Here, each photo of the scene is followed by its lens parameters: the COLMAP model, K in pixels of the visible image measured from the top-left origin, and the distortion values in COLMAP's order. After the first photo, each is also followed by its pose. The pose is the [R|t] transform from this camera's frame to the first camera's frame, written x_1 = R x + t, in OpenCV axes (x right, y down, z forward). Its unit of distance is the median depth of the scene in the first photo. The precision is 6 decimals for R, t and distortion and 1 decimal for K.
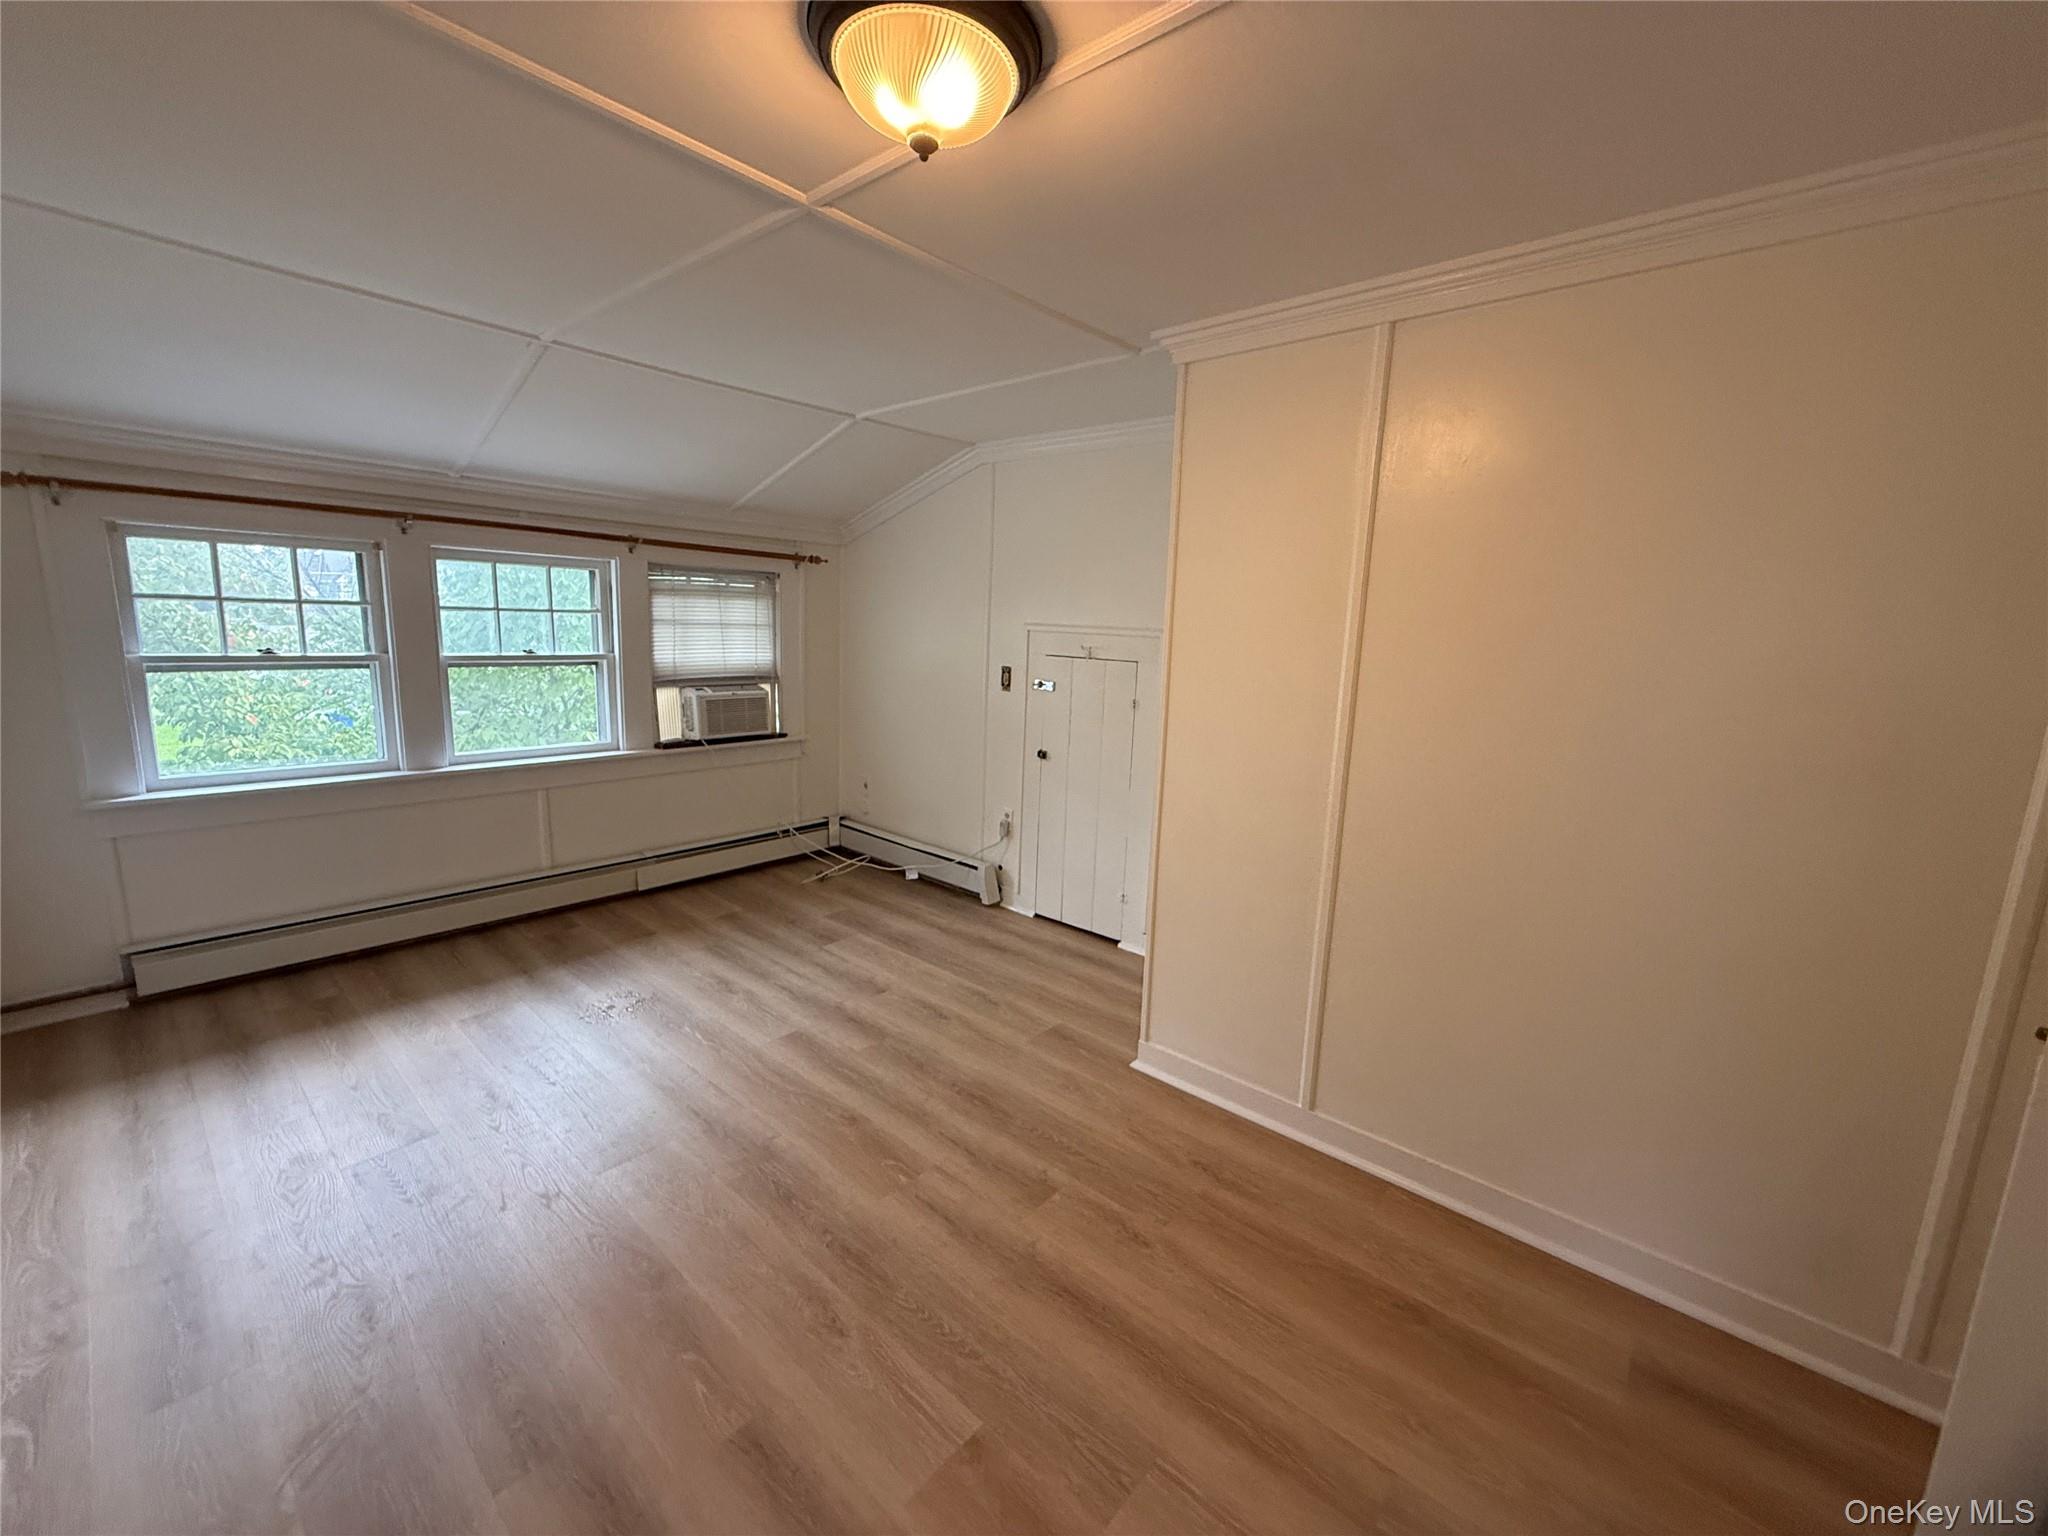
lens RADIAL K [[821.5, 0, 1018.8], [0, 821.5, 768.8], [0, 0, 1]] dist [-0.001498, 0.000483]
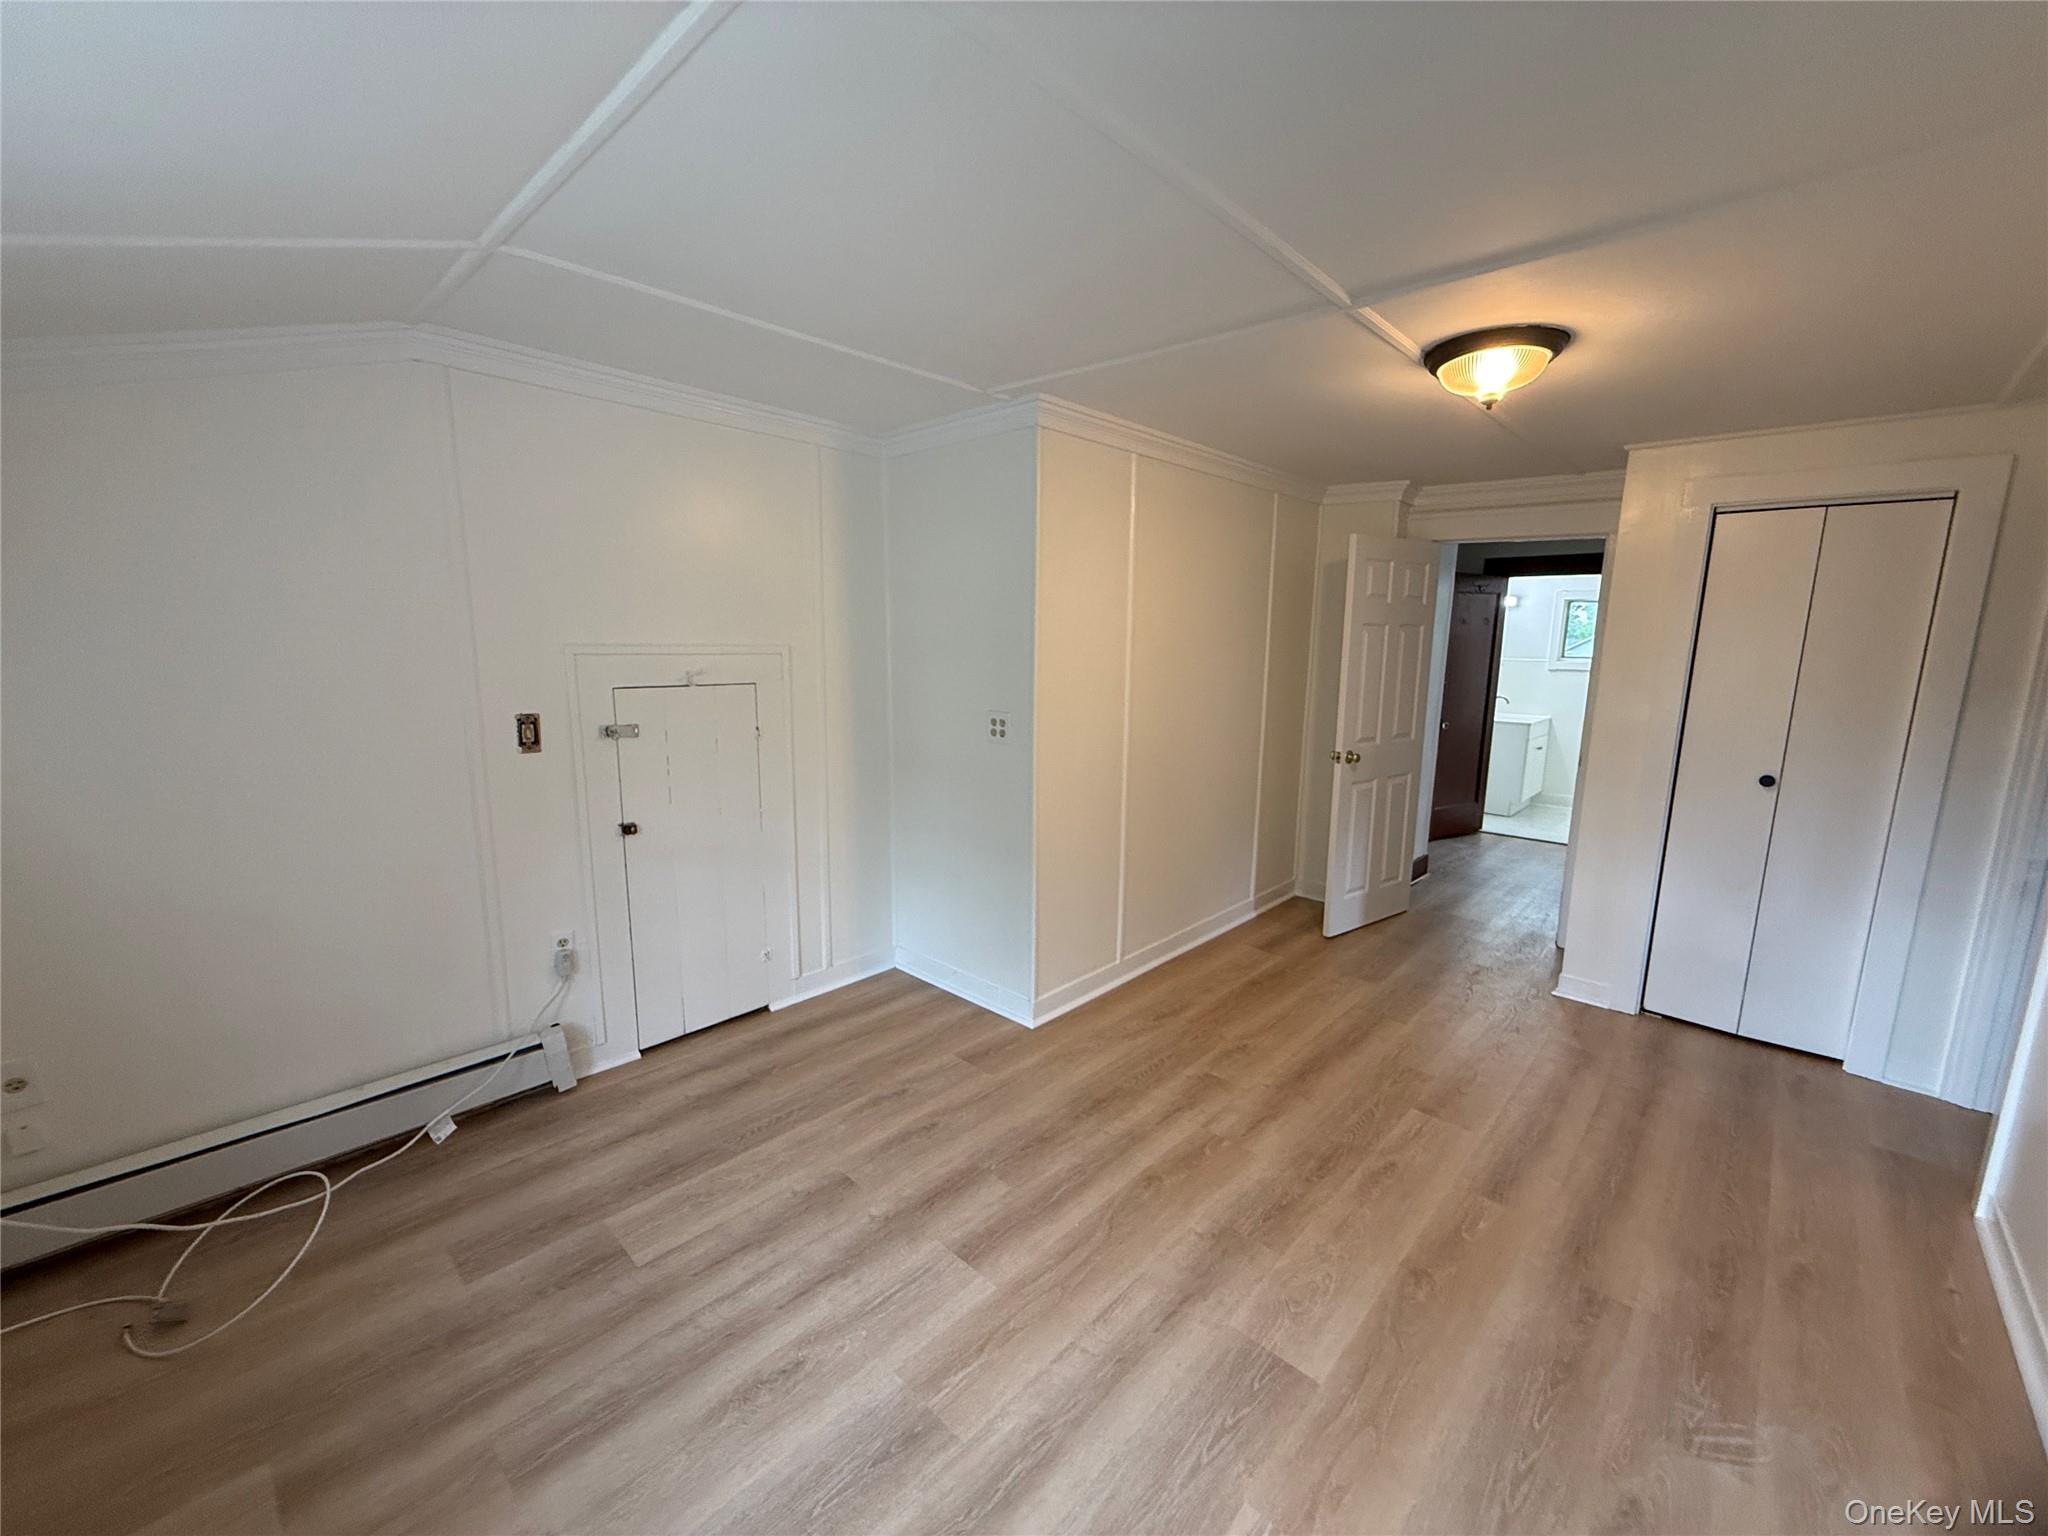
lens RADIAL K [[821.5, 0, 1019.7], [0, 821.5, 767.9], [0, 0, 1]] dist [-0.001498, 0.000483]
pose [[0.035762, -0.199551, 0.979235, -0.795473], [0.161676, 0.968109, 0.191380, -0.185067], [-0.986196, 0.151475, 0.066884, 0.769296]]
